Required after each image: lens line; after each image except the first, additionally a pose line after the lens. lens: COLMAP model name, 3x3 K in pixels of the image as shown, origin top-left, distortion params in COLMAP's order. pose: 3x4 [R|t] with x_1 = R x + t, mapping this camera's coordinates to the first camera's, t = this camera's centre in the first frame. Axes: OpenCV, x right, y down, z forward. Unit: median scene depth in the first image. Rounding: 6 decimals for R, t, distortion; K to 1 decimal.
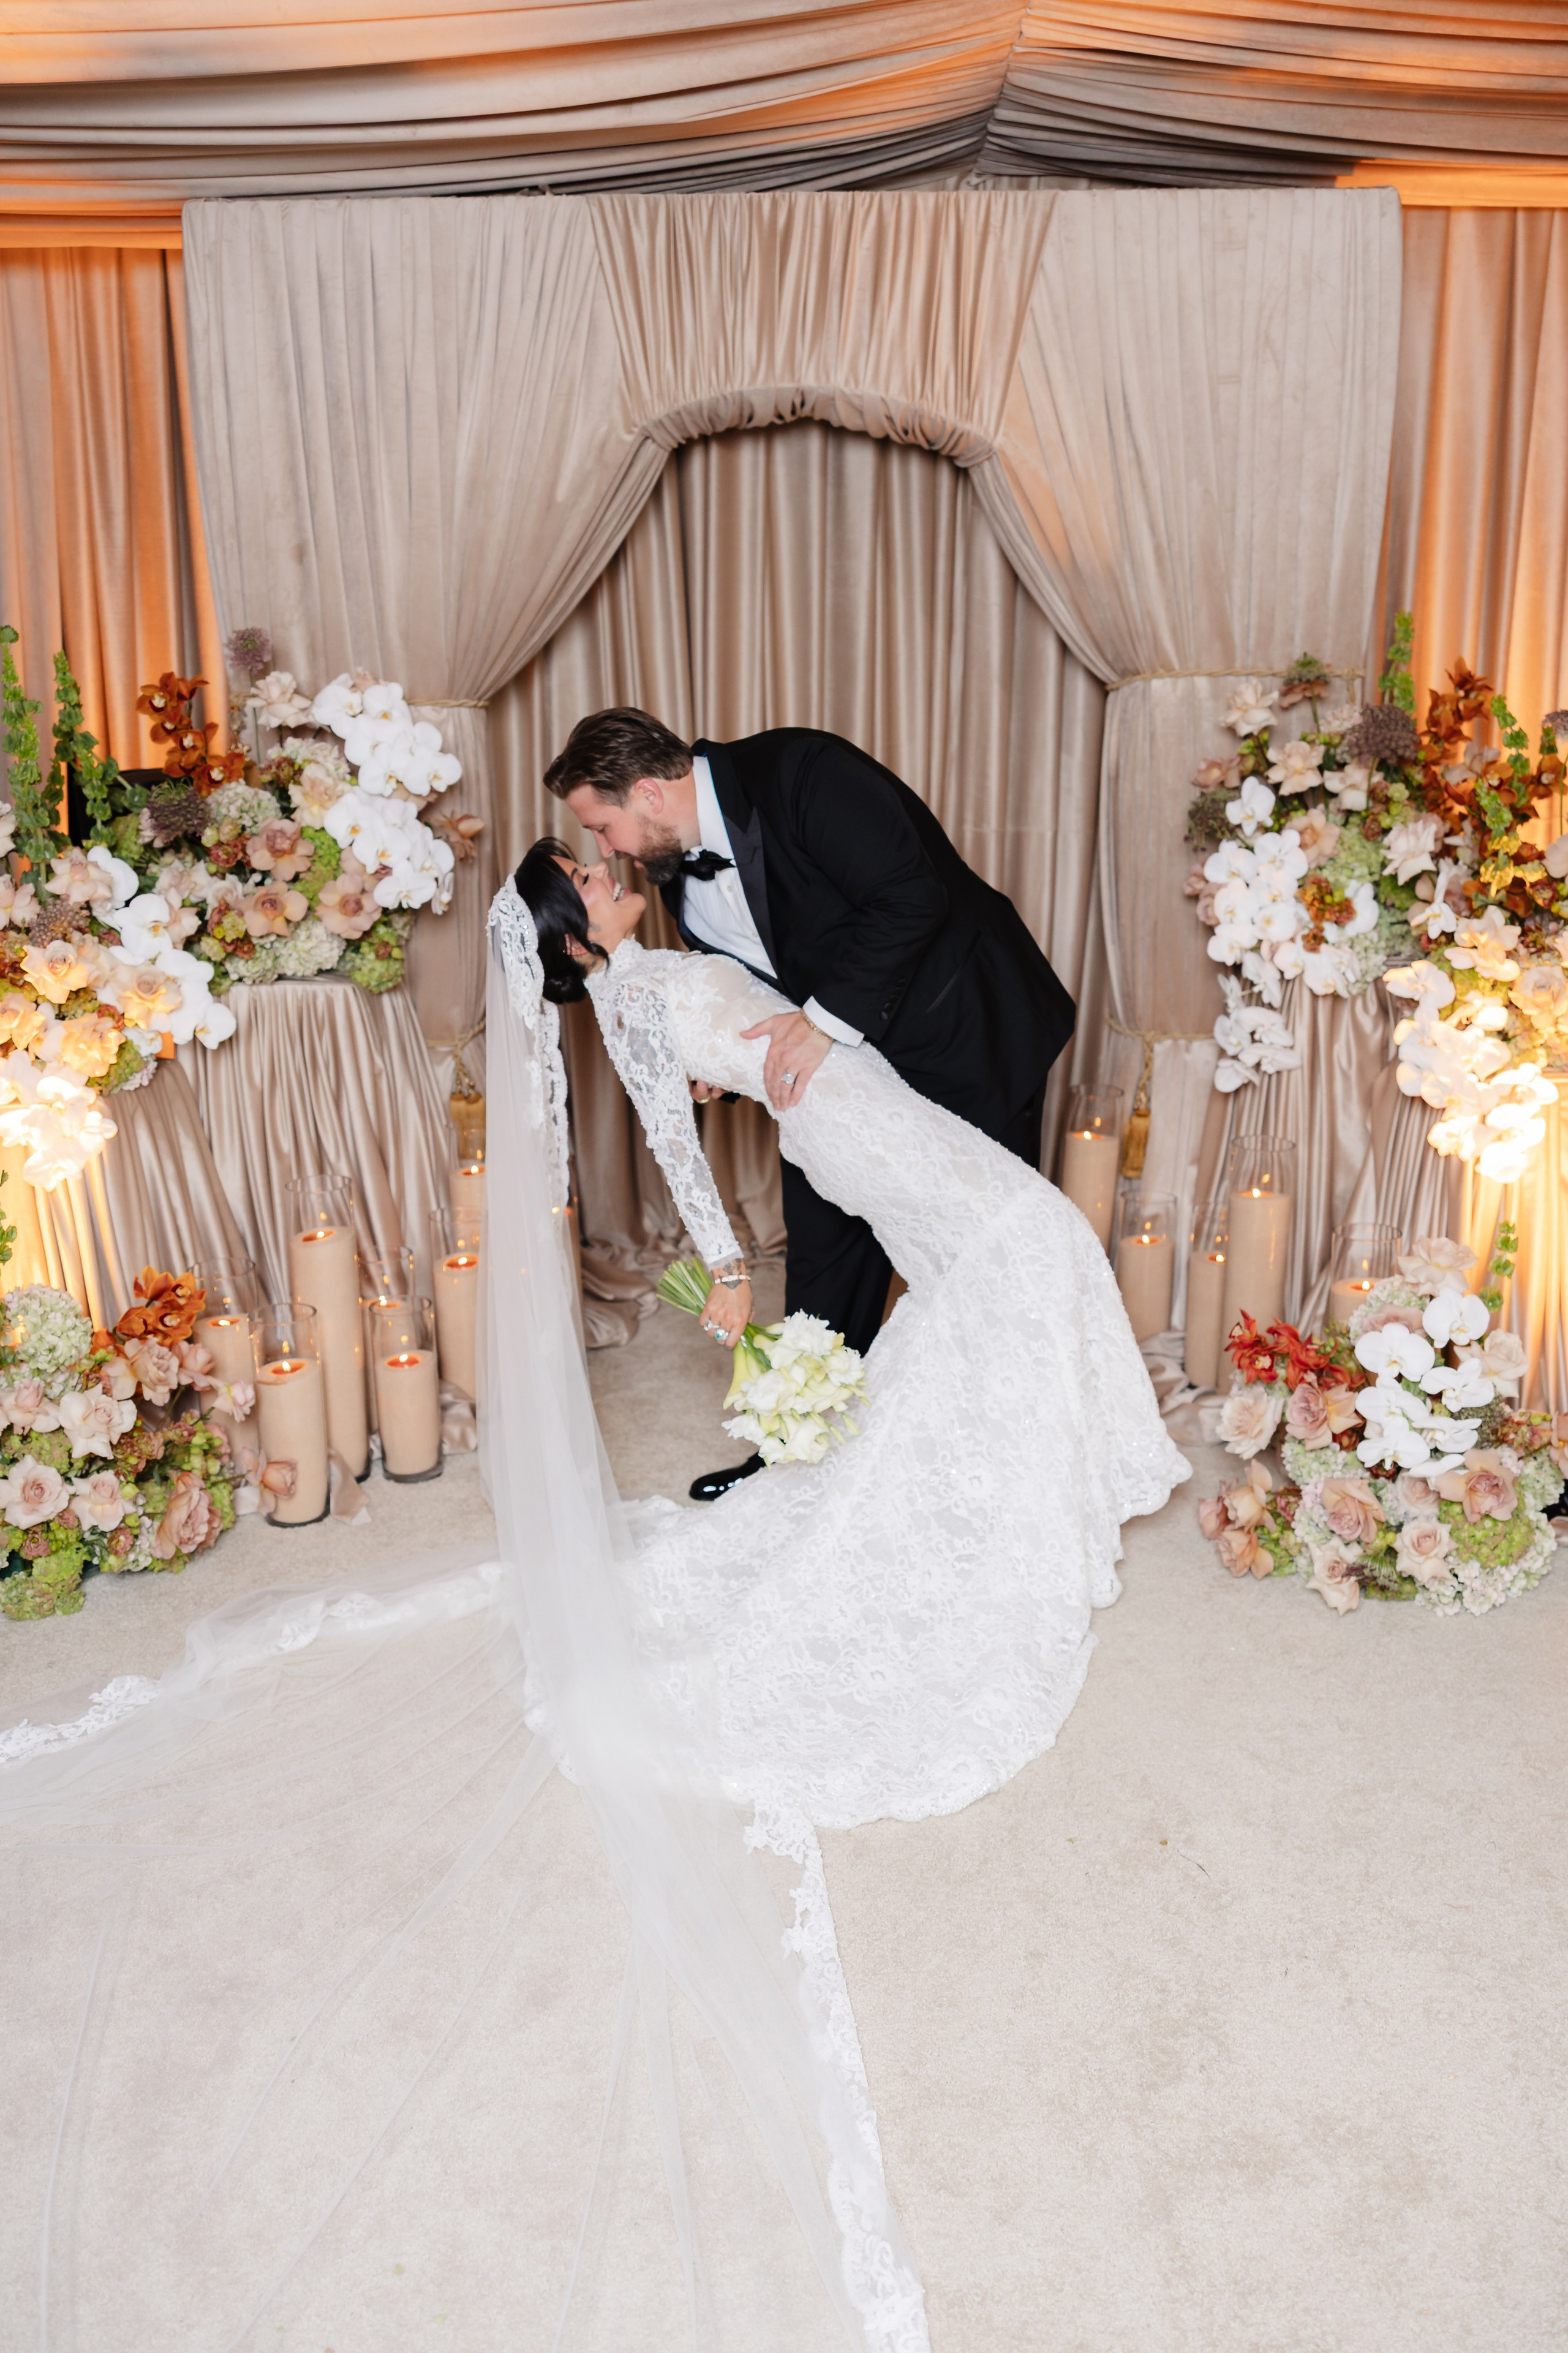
lens RADIAL K [[1866.9, 0, 784.0], [0, 1866.9, 1176.5], [0, 0, 1]] dist [0.010975, 0.004147]
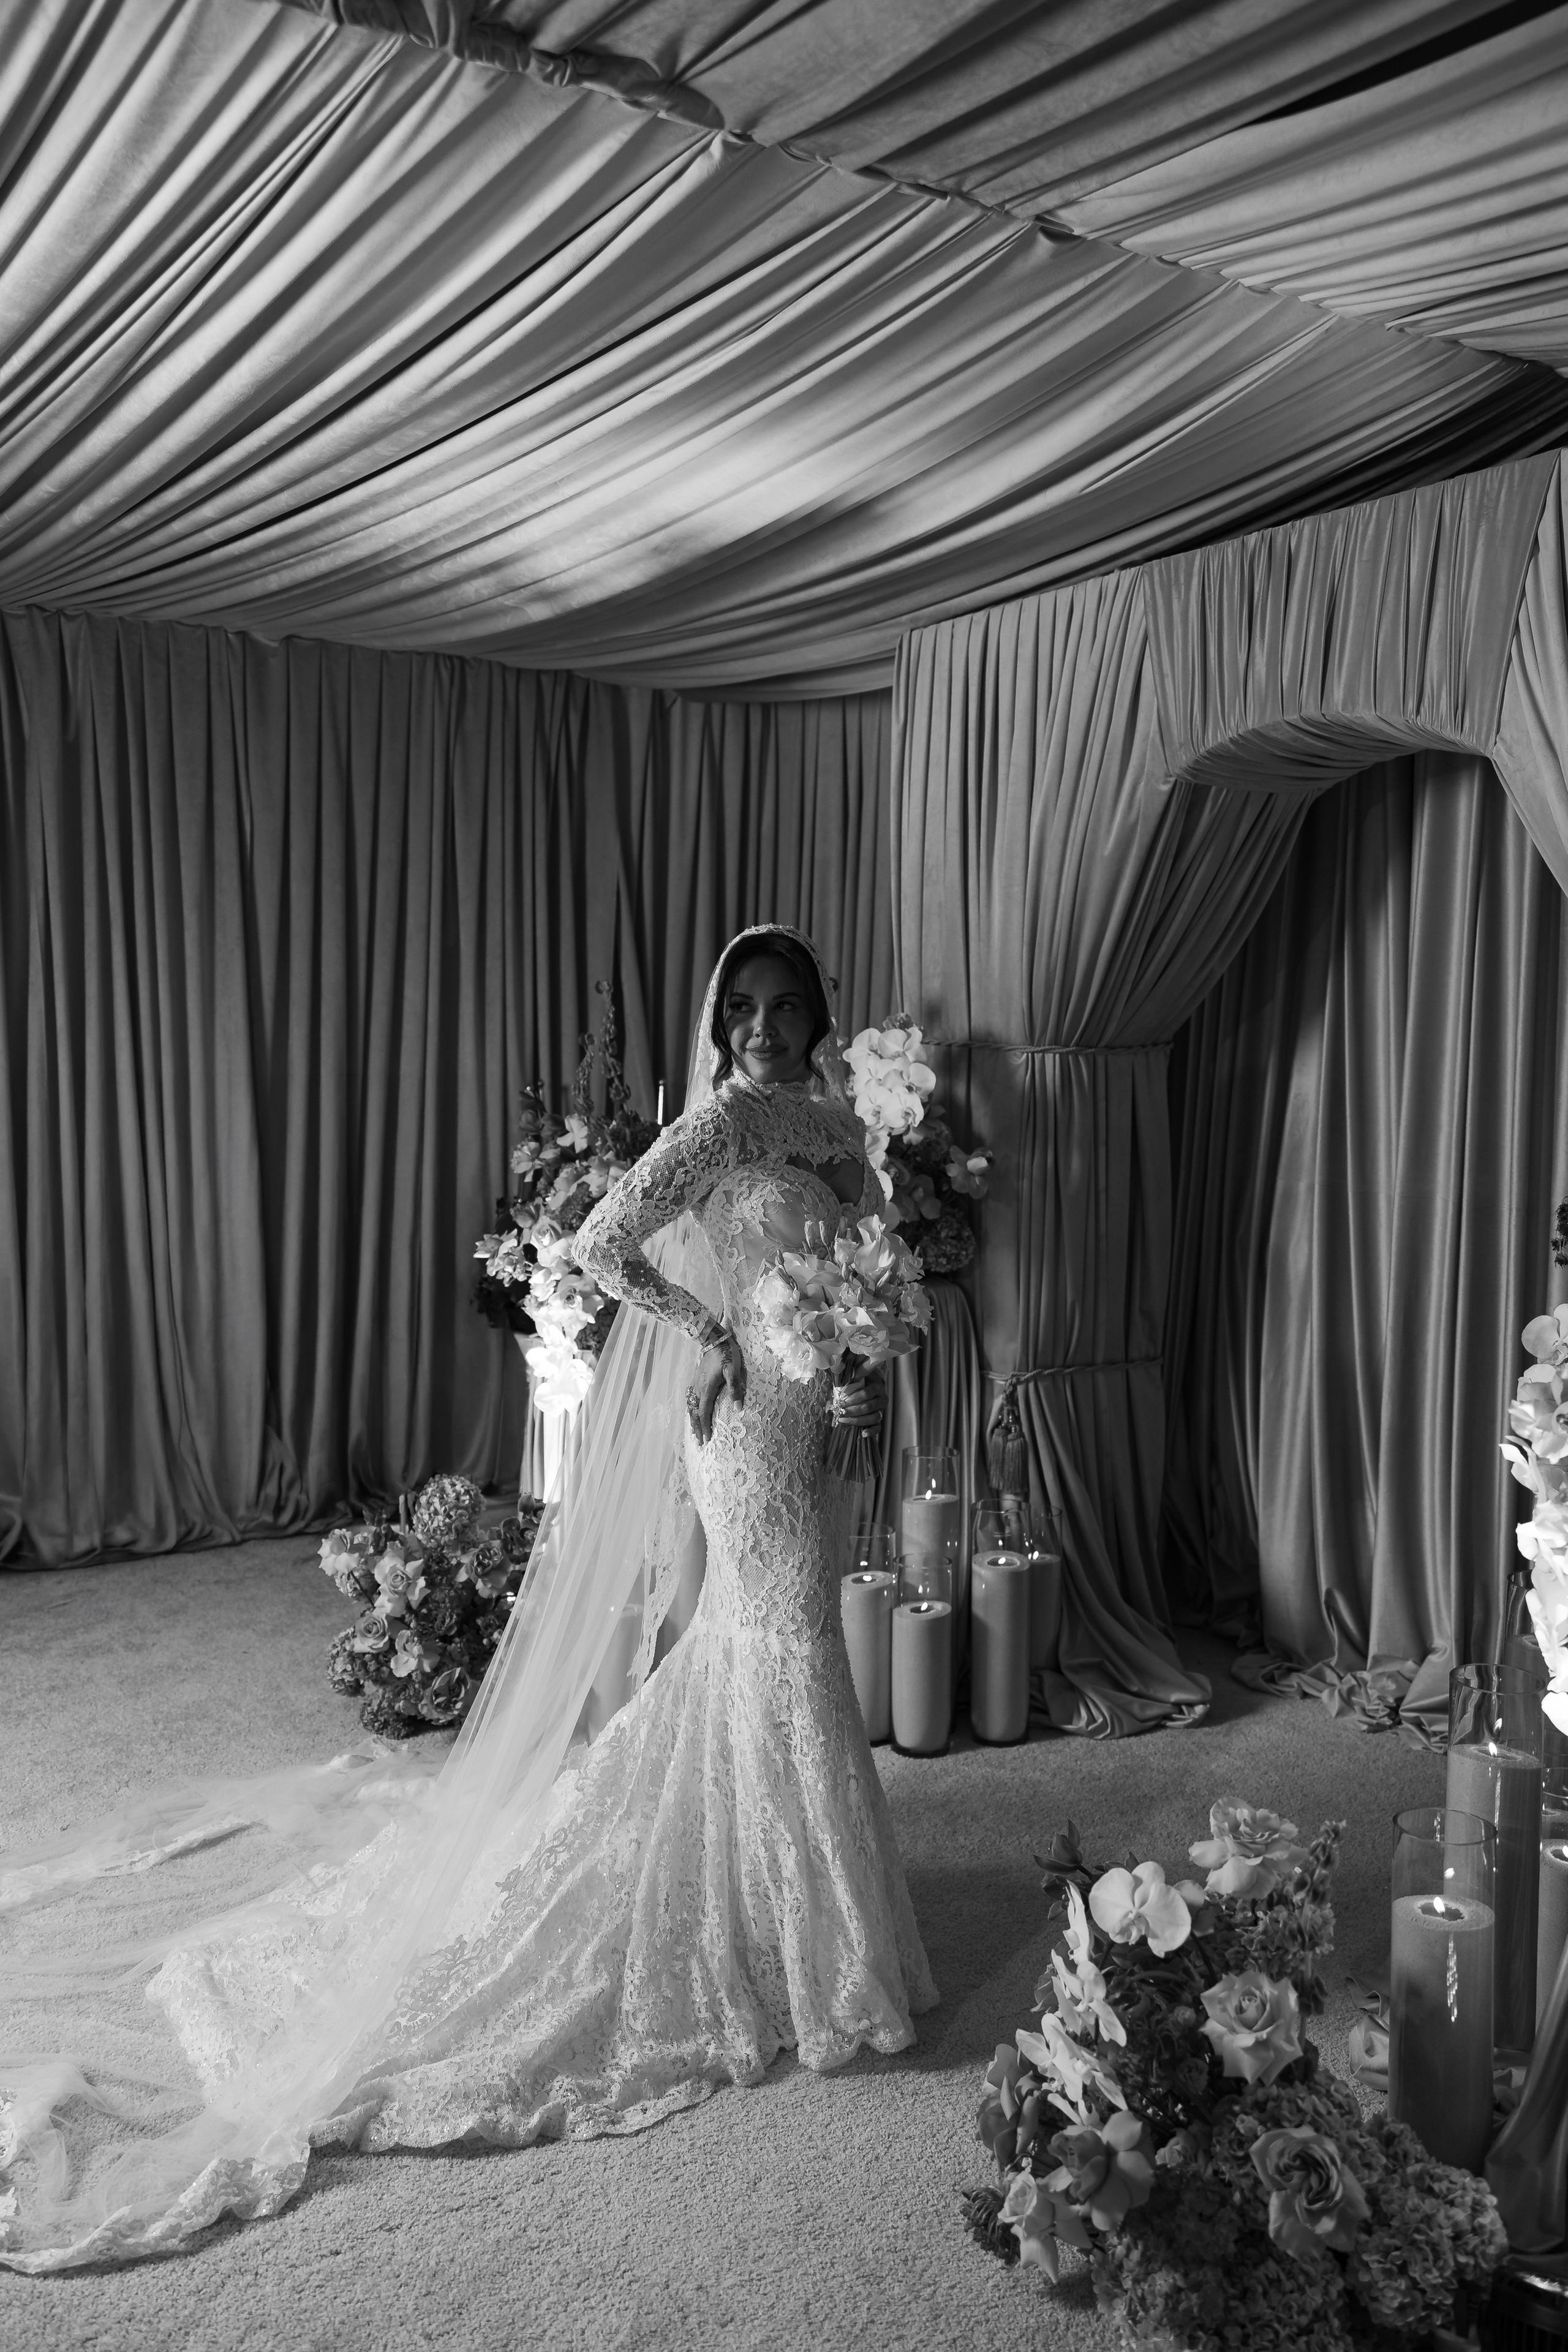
lens RADIAL K [[1918.3, 0, 785.3], [0, 1918.3, 1206.2], [0, 0, 1]] dist [0.001004, 0.003914]
pose [[0.573283, 0.085599, -0.814874, 0.680804], [-0.229027, 0.971627, -0.059060, -0.083499], [0.786698, 0.220487, 0.576621, 0.335538]]
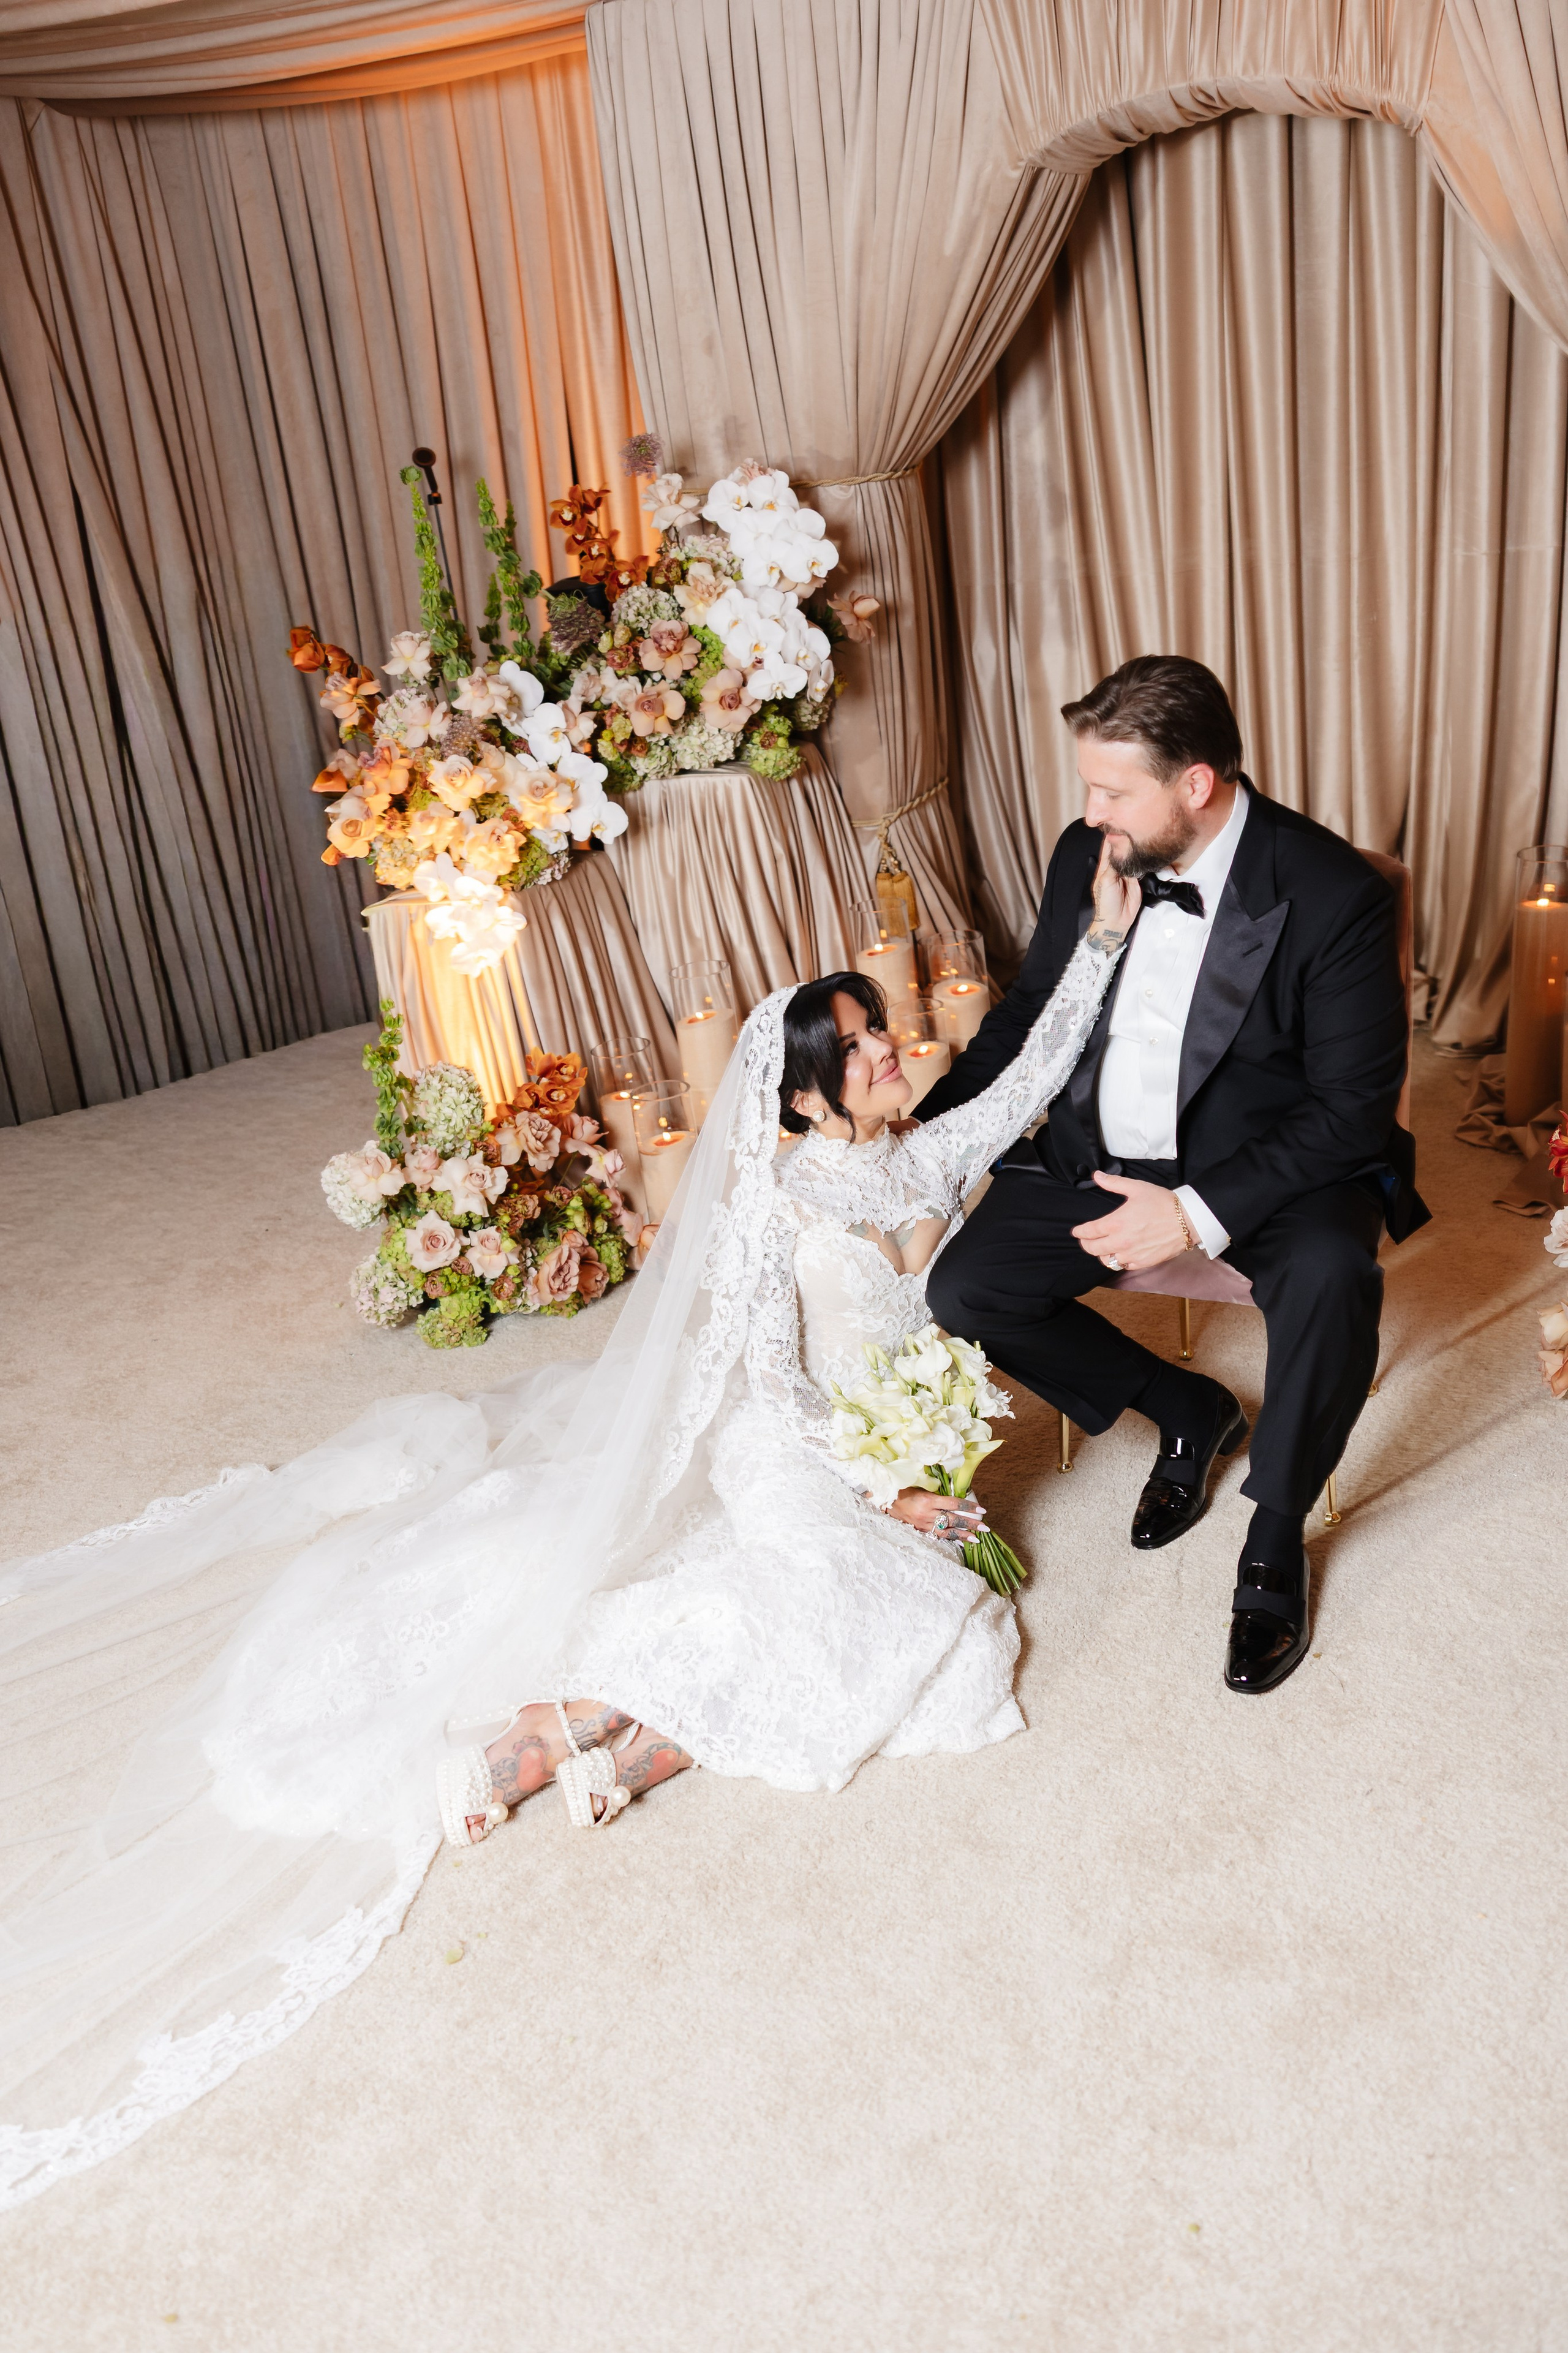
lens RADIAL K [[1953.6, 0, 784.0], [0, 1953.6, 1176.5], [0, 0, 1]] dist [-0.004922, 0.013820]
pose [[0.917429, 0.038813, -0.396001, 0.236330], [0.014862, 0.991194, 0.131581, -0.024183], [0.397621, -0.126602, 0.908774, -0.012997]]
